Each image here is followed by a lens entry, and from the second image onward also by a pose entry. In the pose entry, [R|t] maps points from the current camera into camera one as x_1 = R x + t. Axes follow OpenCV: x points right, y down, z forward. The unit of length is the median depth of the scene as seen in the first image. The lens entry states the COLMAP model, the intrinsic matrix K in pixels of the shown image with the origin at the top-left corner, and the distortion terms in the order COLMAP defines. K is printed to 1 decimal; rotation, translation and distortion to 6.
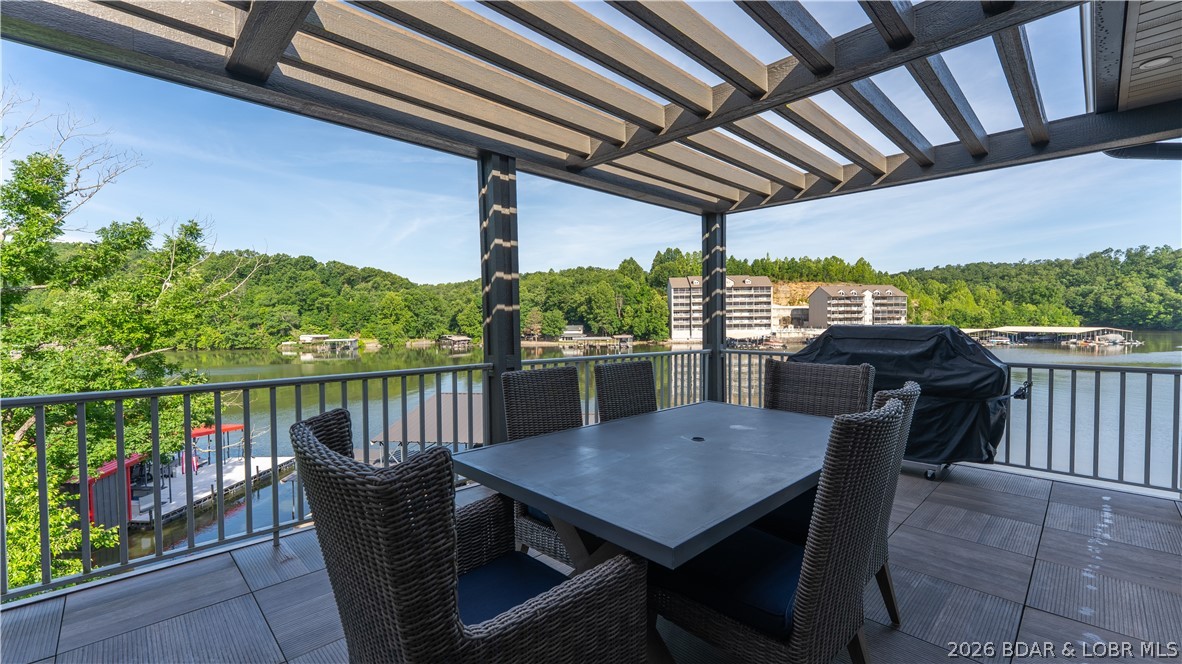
lens RADIAL K [[485.0, 0, 568.7], [0, 485.0, 320.4], [0, 0, 1]] dist [-0.013161, -0.001710]
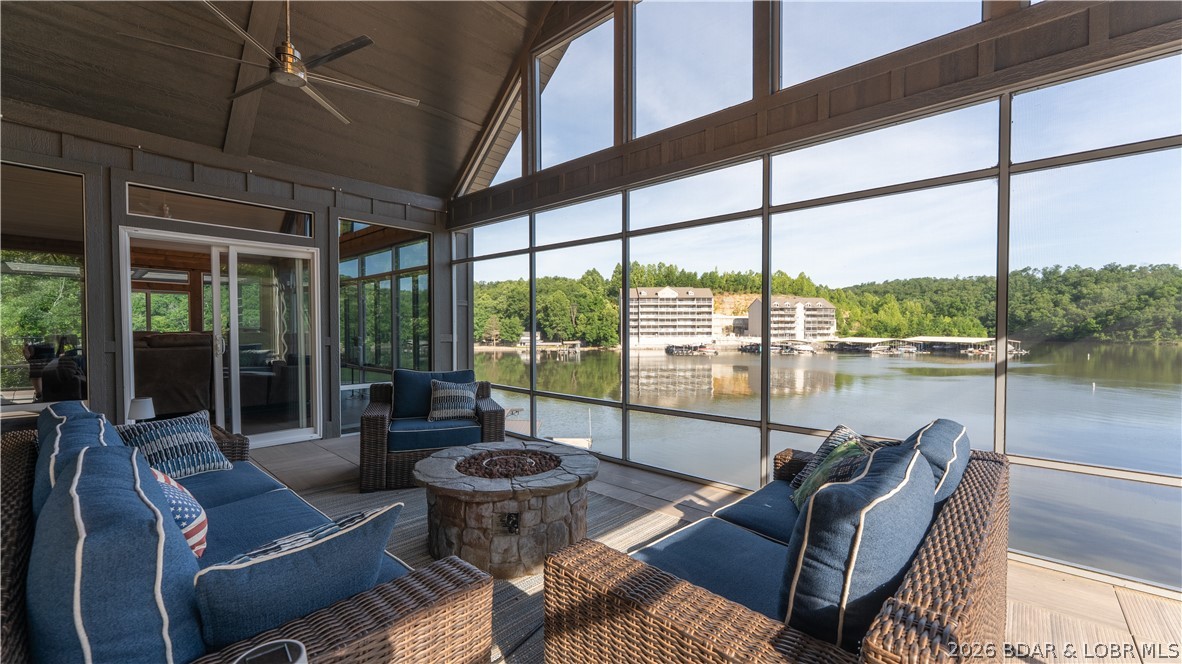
lens RADIAL K [[485.0, 0, 594.0], [0, 485.0, 332.7], [0, 0, 1]] dist [-0.013161, -0.001710]
pose [[0.998723, 0.009734, 0.049579, 0.098261], [-0.010265, 0.999893, 0.010460, -0.000216], [-0.049472, -0.010955, 0.998715, -0.074915]]
